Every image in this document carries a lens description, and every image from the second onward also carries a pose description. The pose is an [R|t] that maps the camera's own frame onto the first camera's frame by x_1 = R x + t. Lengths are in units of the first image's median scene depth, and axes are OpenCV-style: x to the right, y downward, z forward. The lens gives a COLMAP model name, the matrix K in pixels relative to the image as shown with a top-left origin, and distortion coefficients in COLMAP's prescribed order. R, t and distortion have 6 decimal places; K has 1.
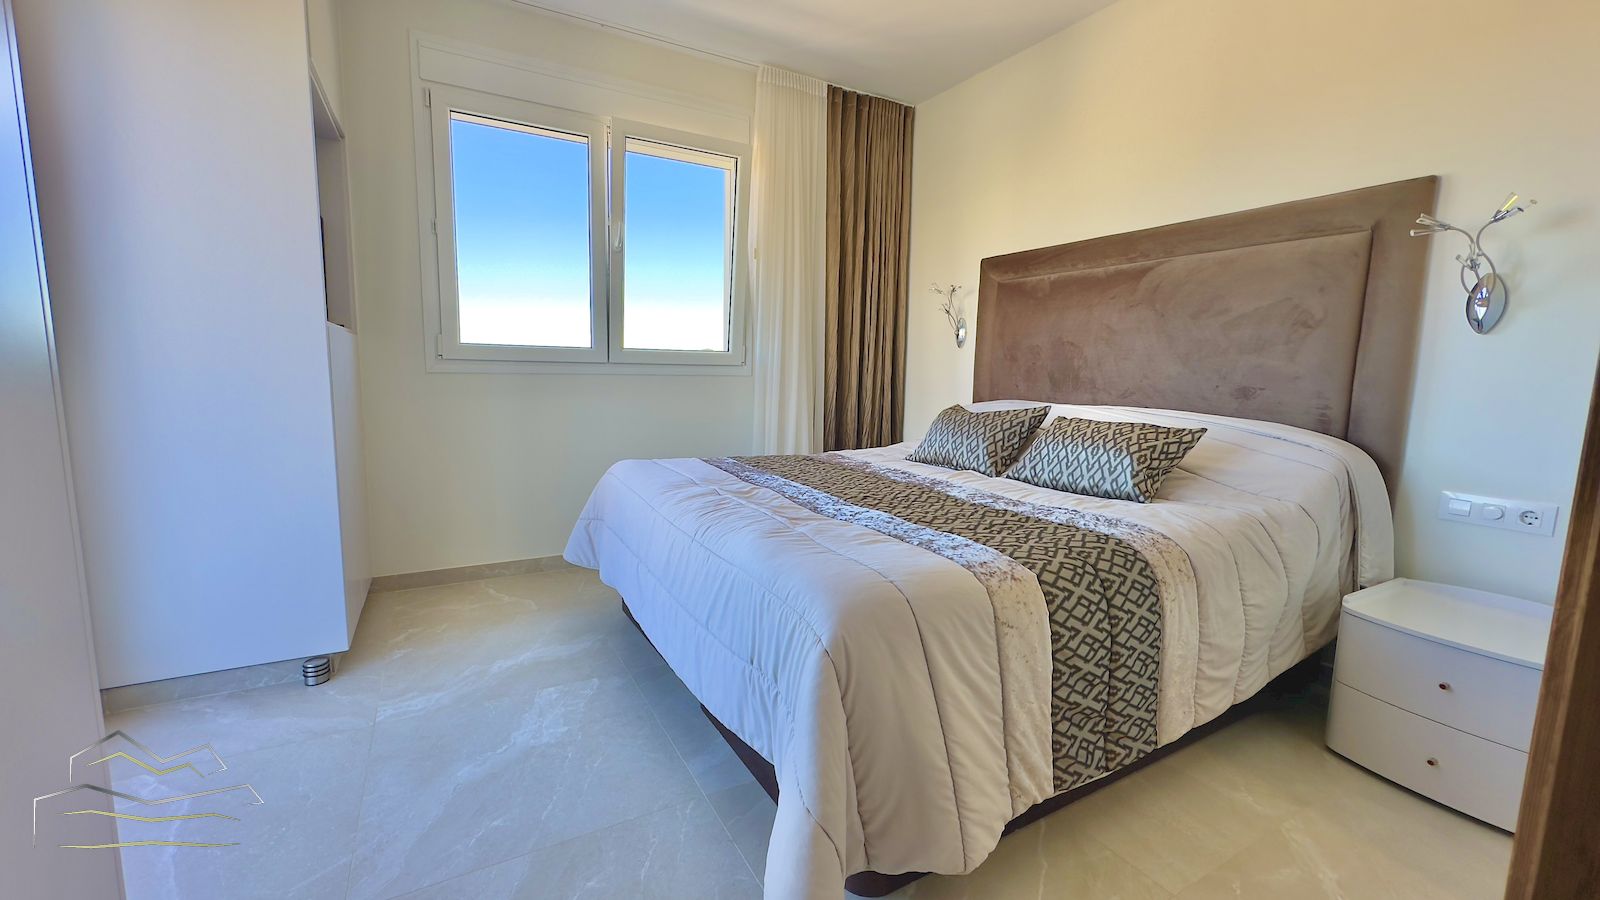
lens RADIAL K [[635.7, 0, 800.1], [0, 635.7, 448.7], [0, 0, 1]] dist [-0.002575, 0.001299]
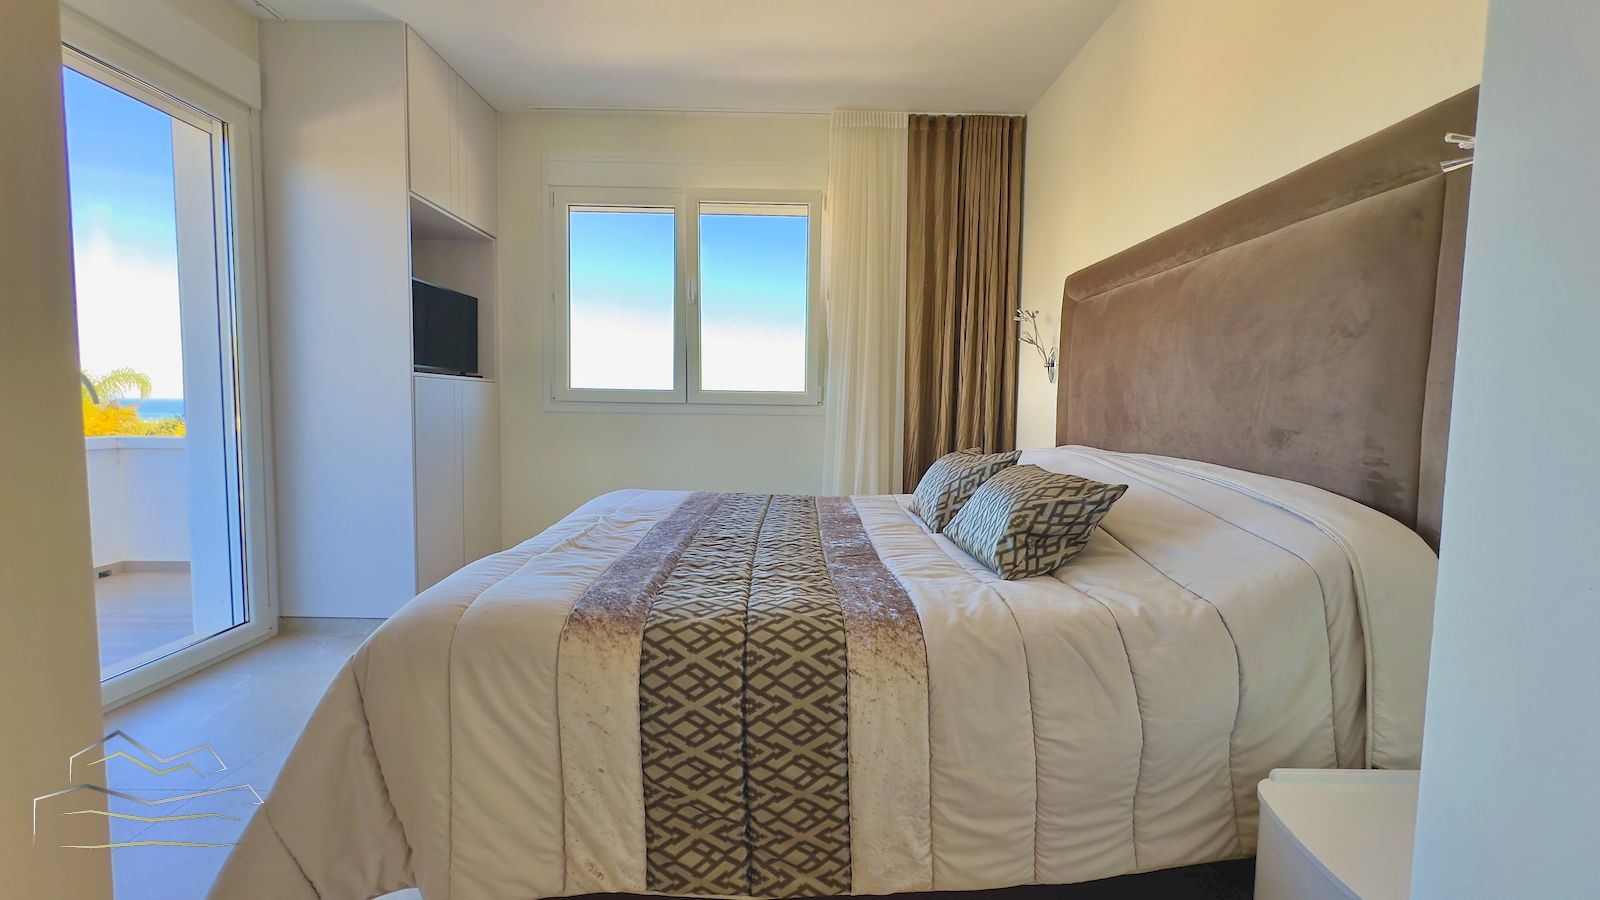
lens RADIAL K [[635.7, 0, 801.9], [0, 635.7, 449.2], [0, 0, 1]] dist [-0.002575, 0.001299]
pose [[0.879448, 0.026949, -0.475231, 0.569608], [-0.059147, 0.996845, -0.052927, -0.011404], [0.472305, 0.074655, 0.878268, 0.175463]]
